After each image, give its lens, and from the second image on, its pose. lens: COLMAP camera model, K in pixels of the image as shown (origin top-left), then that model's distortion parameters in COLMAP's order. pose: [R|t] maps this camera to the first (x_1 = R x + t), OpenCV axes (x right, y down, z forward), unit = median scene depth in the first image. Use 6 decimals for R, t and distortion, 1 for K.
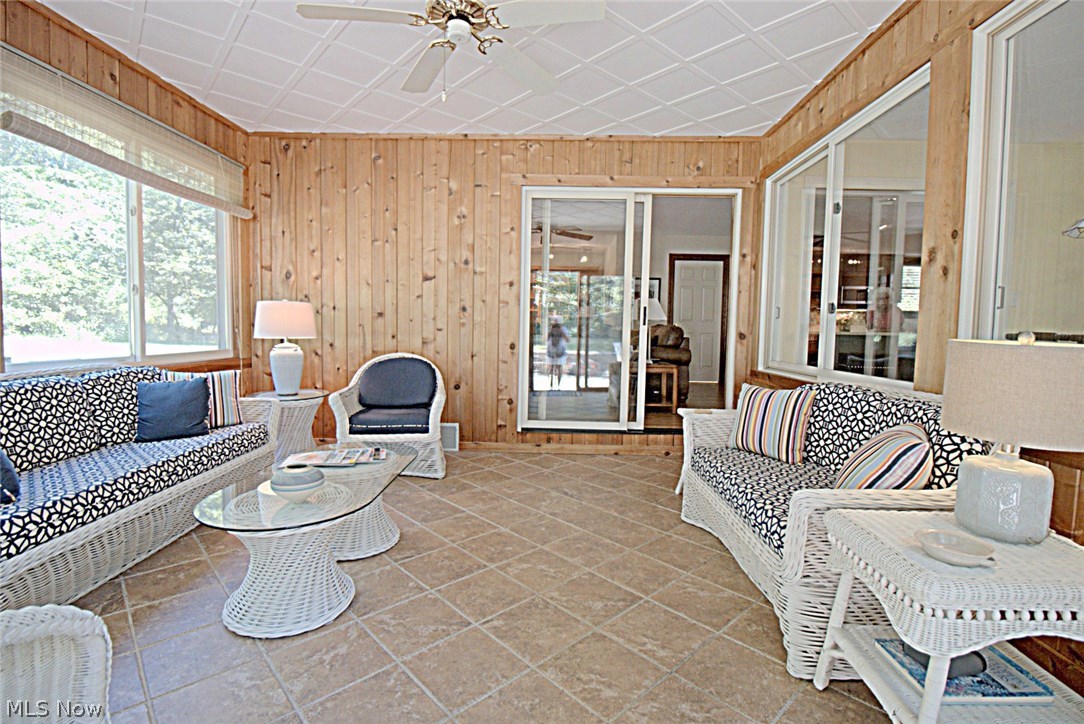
lens RADIAL K [[505.3, 0, 540.3], [0, 505.3, 361.5], [0, 0, 1]] dist [-0.023960, -0.005199]
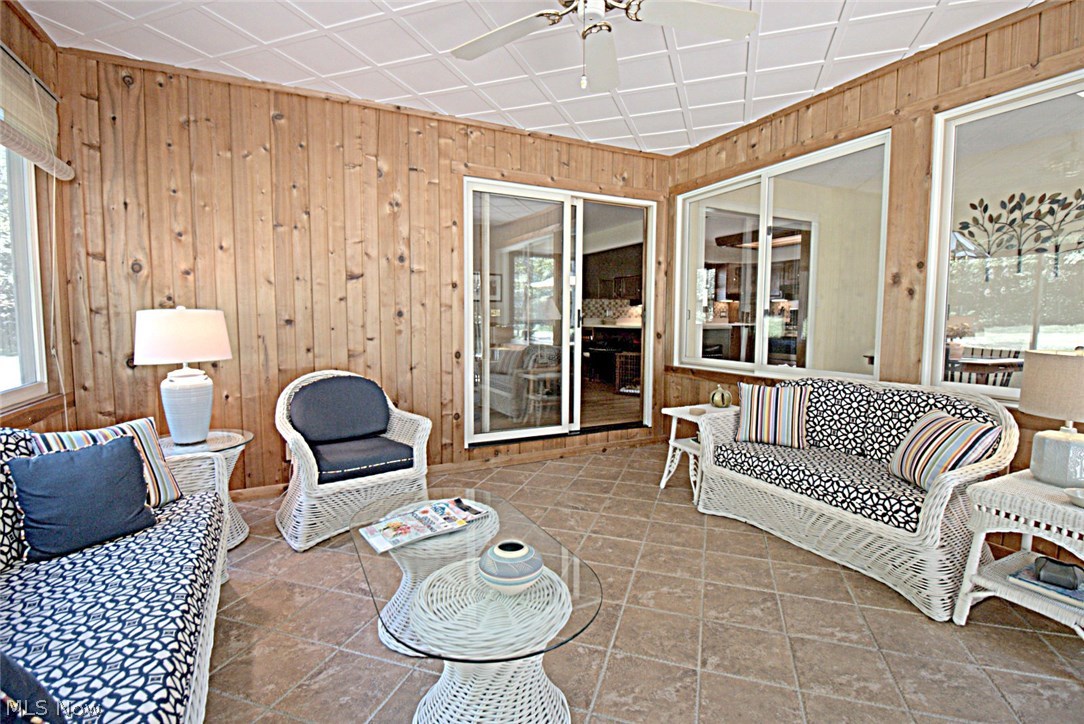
lens RADIAL K [[505.3, 0, 546.6], [0, 505.3, 360.4], [0, 0, 1]] dist [-0.023960, -0.005199]
pose [[0.879234, -0.054484, 0.473265, -0.343795], [0.045146, 0.998497, 0.031079, -0.041490], [-0.474247, -0.005960, 0.880372, 0.138558]]
